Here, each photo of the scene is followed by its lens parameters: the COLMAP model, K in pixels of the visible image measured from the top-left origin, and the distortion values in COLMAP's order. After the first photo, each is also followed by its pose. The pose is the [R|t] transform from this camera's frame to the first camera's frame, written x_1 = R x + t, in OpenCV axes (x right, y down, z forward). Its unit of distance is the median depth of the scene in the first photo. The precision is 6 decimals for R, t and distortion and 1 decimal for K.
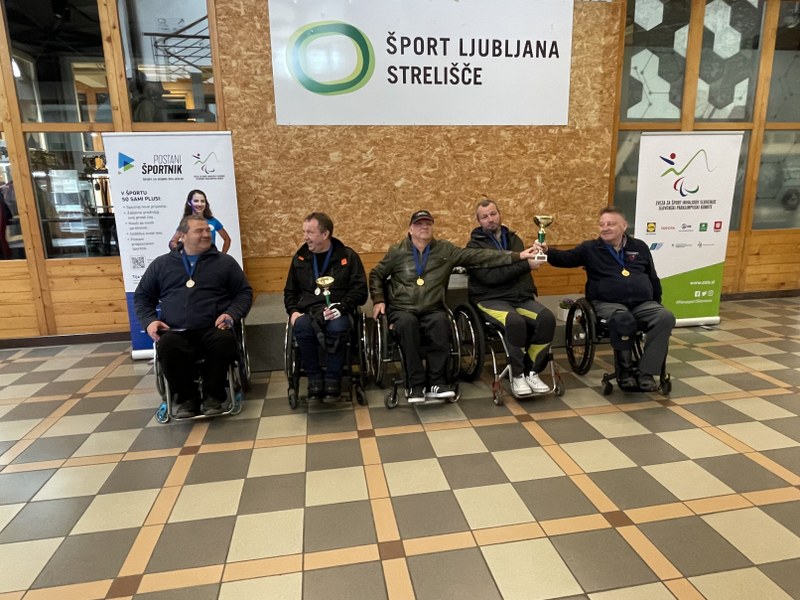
lens RADIAL K [[502.1, 0, 417.0], [0, 502.1, 300.9], [0, 0, 1]] dist [-0.006794, 0.002726]
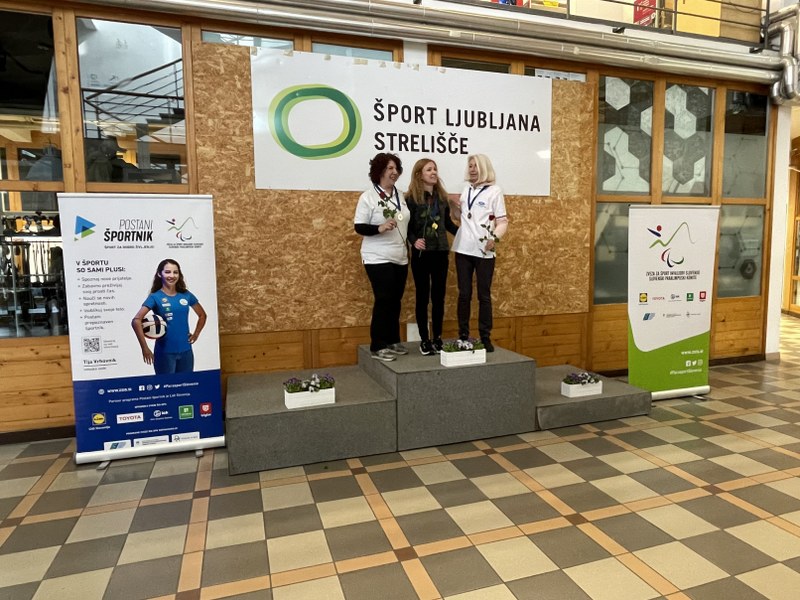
lens RADIAL K [[502.1, 0, 398.4], [0, 502.1, 298.1], [0, 0, 1]] dist [-0.006794, 0.002726]
pose [[0.989724, -0.005912, 0.142867, -0.150273], [0.023426, 0.992349, -0.121220, -0.035838], [-0.141058, 0.123321, 0.982290, 0.088749]]
